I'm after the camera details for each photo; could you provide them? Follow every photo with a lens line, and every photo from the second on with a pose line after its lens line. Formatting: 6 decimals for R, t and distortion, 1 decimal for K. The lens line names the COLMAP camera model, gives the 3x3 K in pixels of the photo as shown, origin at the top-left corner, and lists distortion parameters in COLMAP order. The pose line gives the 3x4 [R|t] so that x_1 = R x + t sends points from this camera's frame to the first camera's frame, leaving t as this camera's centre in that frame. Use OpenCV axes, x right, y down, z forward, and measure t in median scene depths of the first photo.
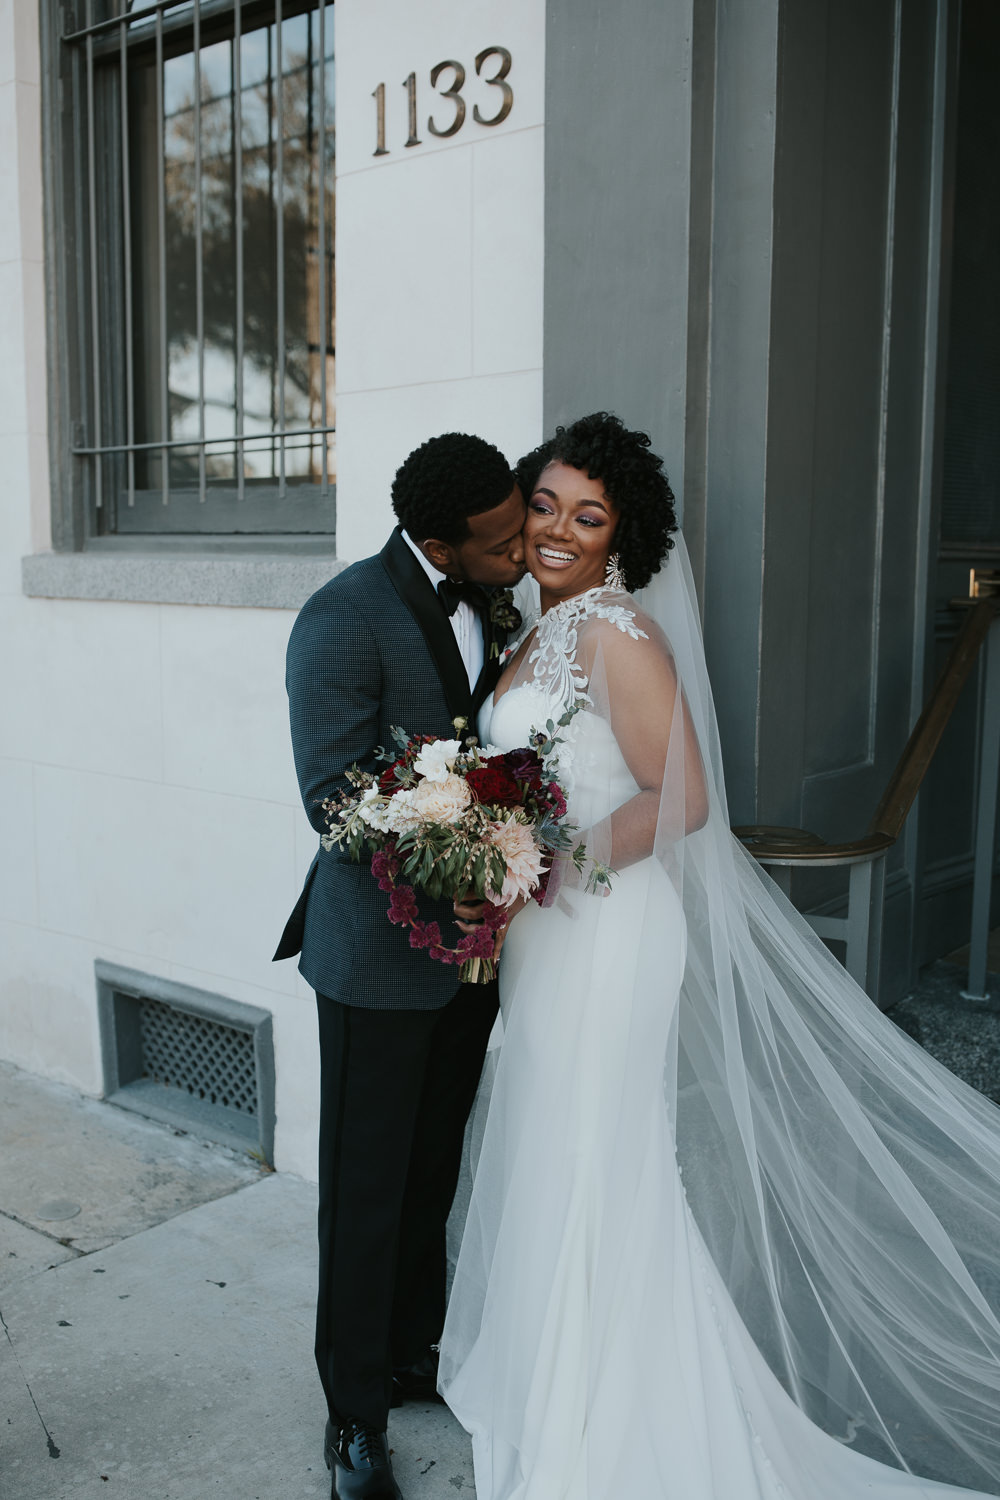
lens RADIAL K [[1462.7, 0, 500.0], [0, 1462.7, 750.0], [0, 0, 1]] dist [0.013822, -0.006984]
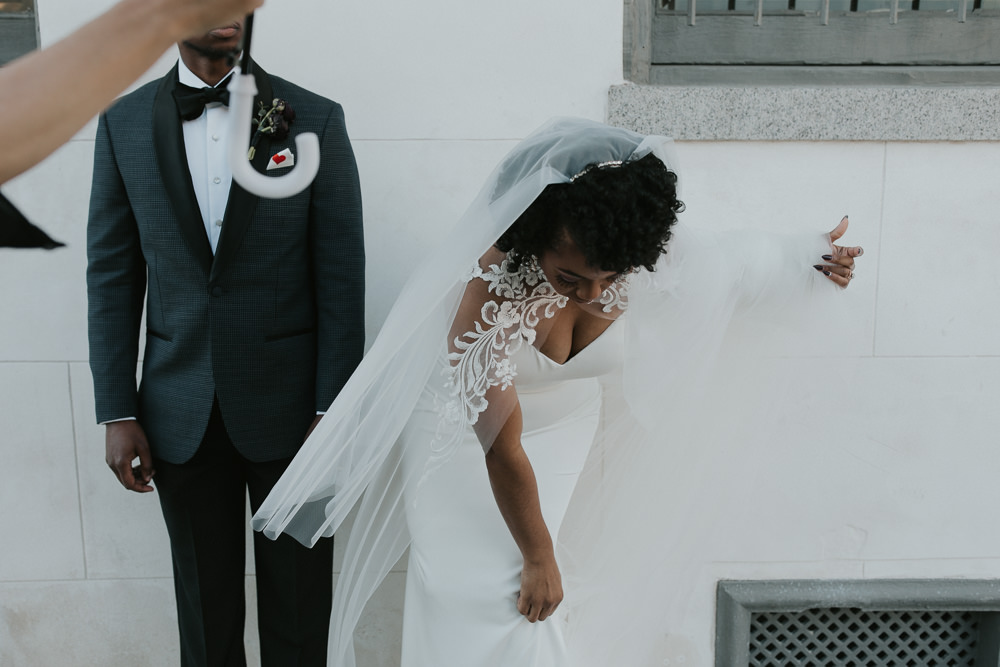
lens RADIAL K [[975.1, 0, 500.0], [0, 975.1, 333.5], [0, 0, 1]] dist [0.013822, -0.006984]
pose [[0.764586, -0.121943, 0.632880, -0.744264], [0.090070, 0.992519, 0.082424, -0.056213], [-0.638197, -0.006017, 0.769850, 0.693144]]
